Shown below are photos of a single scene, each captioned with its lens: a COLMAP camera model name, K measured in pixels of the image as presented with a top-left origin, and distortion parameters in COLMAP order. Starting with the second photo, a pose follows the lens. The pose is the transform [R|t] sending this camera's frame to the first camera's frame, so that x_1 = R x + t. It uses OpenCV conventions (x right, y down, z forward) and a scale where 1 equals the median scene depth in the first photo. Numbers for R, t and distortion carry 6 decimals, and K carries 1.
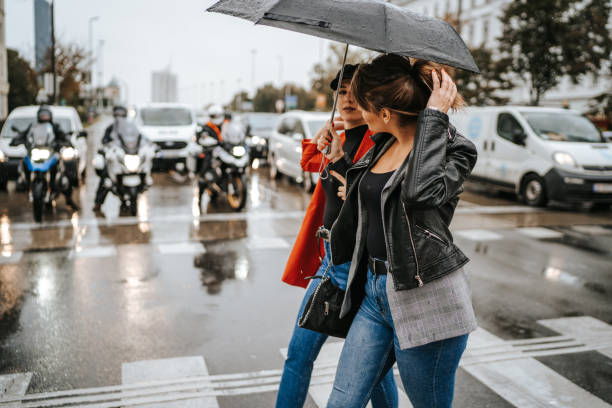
lens RADIAL K [[586.4, 0, 306.7], [0, 586.4, 204.4], [0, 0, 1]] dist [-0.035893, 0.000000]
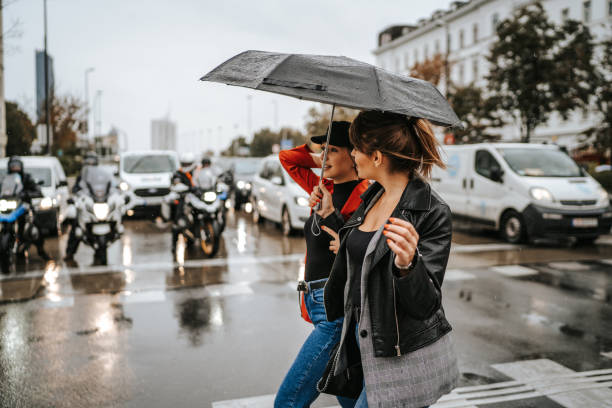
lens RADIAL K [[586.4, 0, 304.4], [0, 586.4, 203.7], [0, 0, 1]] dist [-0.035893, 0.000000]
pose [[0.999581, -0.028670, -0.003990, 0.036109], [0.028298, 0.996872, -0.073795, -0.000802], [0.006093, 0.073651, 0.997265, 0.008834]]
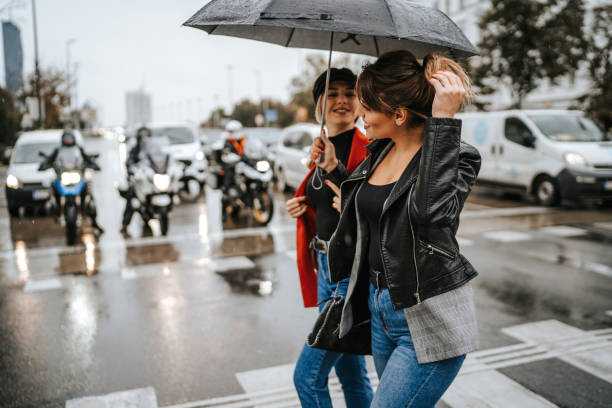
lens RADIAL K [[586.4, 0, 304.8], [0, 586.4, 210.2], [0, 0, 1]] dist [-0.035893, 0.000000]
pose [[0.998280, -0.049524, 0.031369, -0.060312], [0.049904, 0.998688, -0.011460, 0.000315], [-0.030760, 0.013005, 0.999442, -0.011385]]
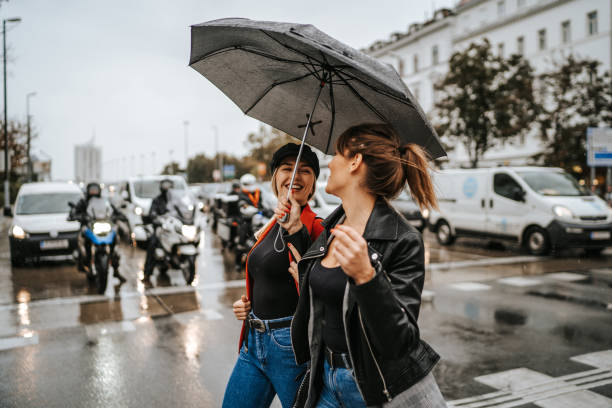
lens RADIAL K [[586.4, 0, 306.4], [0, 586.4, 201.0], [0, 0, 1]] dist [-0.035893, 0.000000]
pose [[0.991536, -0.040090, 0.123489, -0.154741], [0.054519, 0.991778, -0.115779, 0.003808], [-0.117832, 0.121532, 0.985569, -0.040550]]
